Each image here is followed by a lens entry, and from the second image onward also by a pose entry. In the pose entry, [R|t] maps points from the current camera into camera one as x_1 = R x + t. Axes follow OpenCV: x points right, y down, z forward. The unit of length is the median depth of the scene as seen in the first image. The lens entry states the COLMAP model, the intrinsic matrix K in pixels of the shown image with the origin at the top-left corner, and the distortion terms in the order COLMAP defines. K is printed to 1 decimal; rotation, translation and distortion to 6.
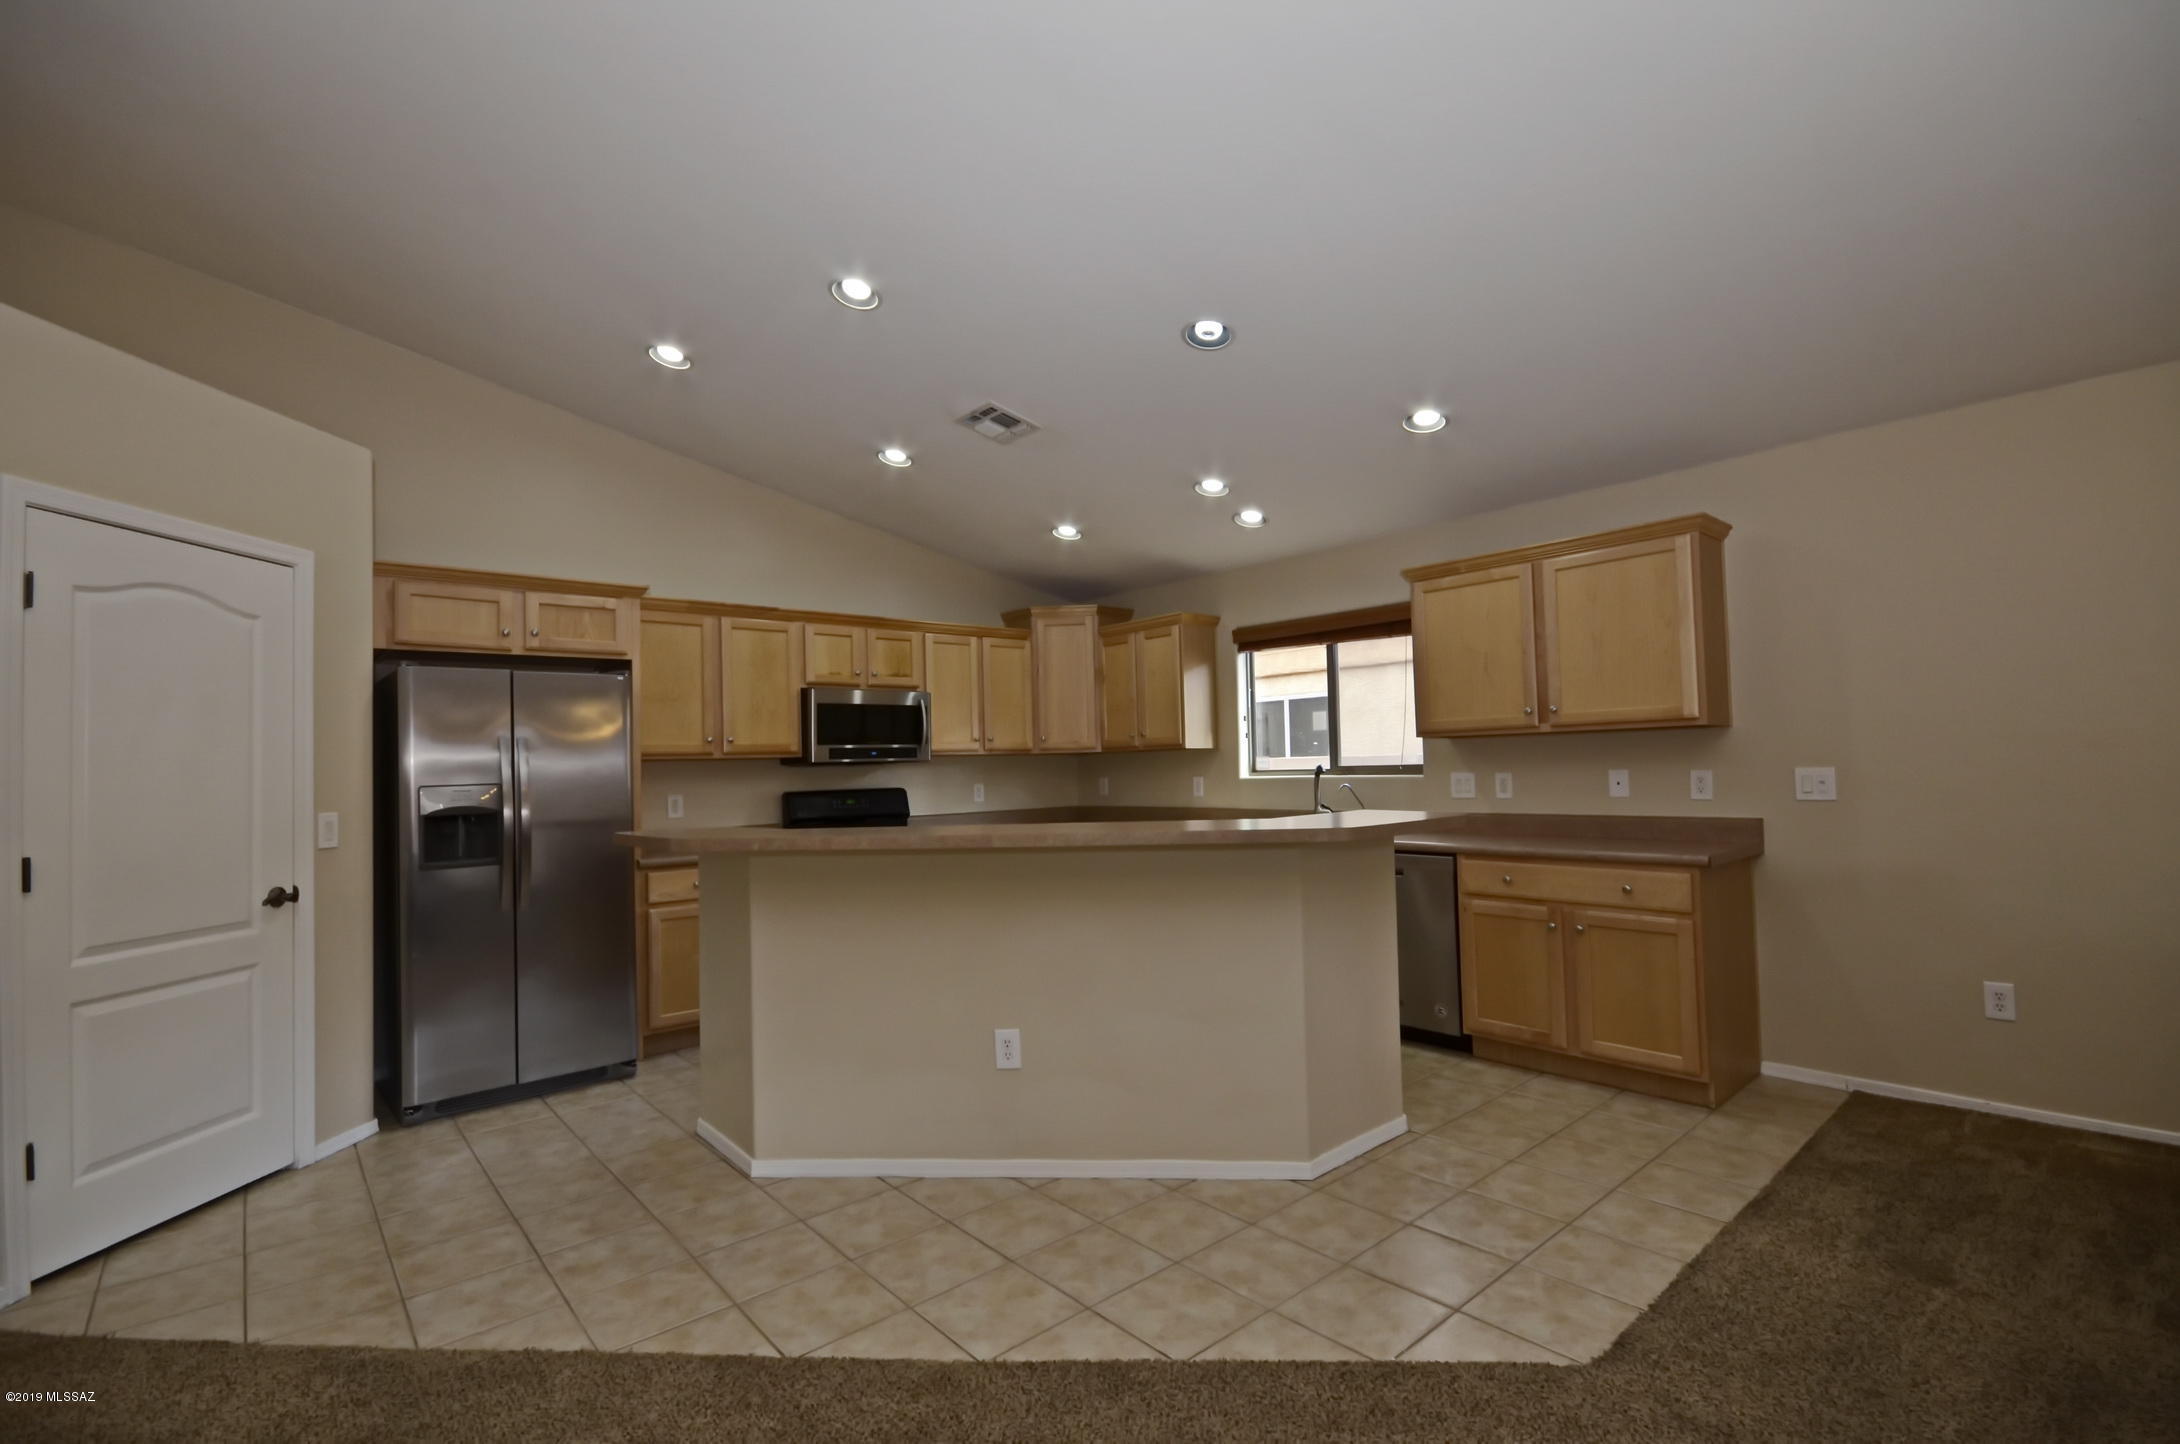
lens RADIAL K [[954.1, 0, 1096.5], [0, 954.1, 737.6], [0, 0, 1]] dist [-0.013103, -0.000276]
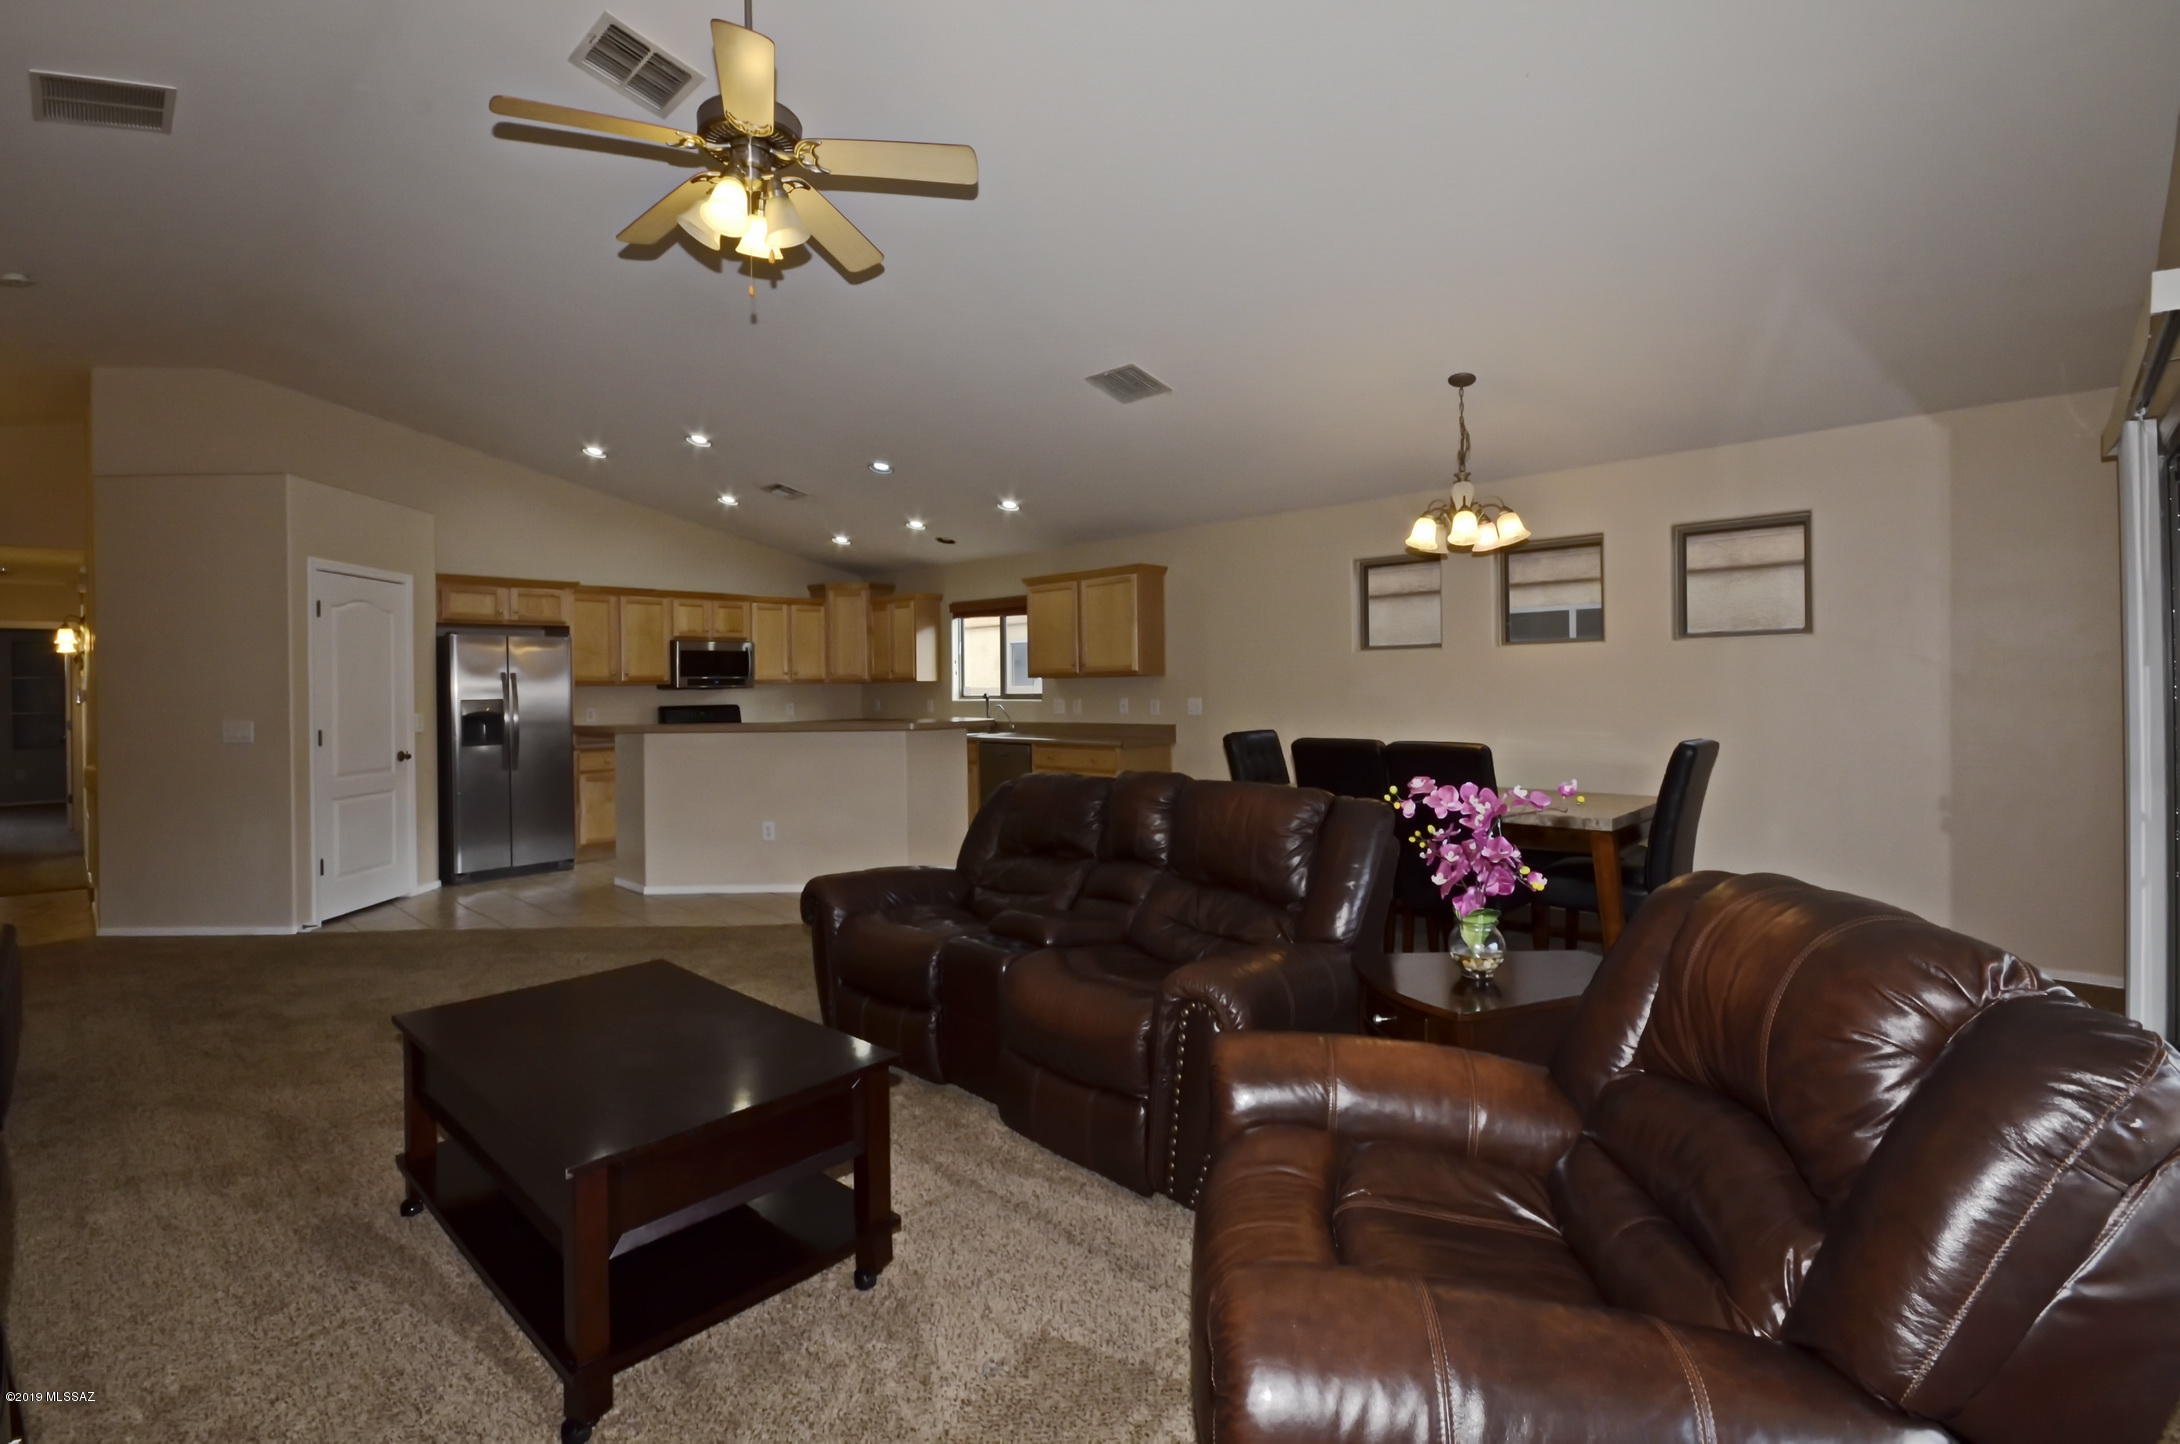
lens RADIAL K [[954.1, 0, 968.1], [0, 954.1, 684.5], [0, 0, 1]] dist [-0.013103, -0.000276]
pose [[0.999934, 0.010828, -0.003752, 0.198773], [-0.010719, 0.999553, 0.027922, -0.029058], [0.004053, -0.027880, 0.999603, -0.605180]]
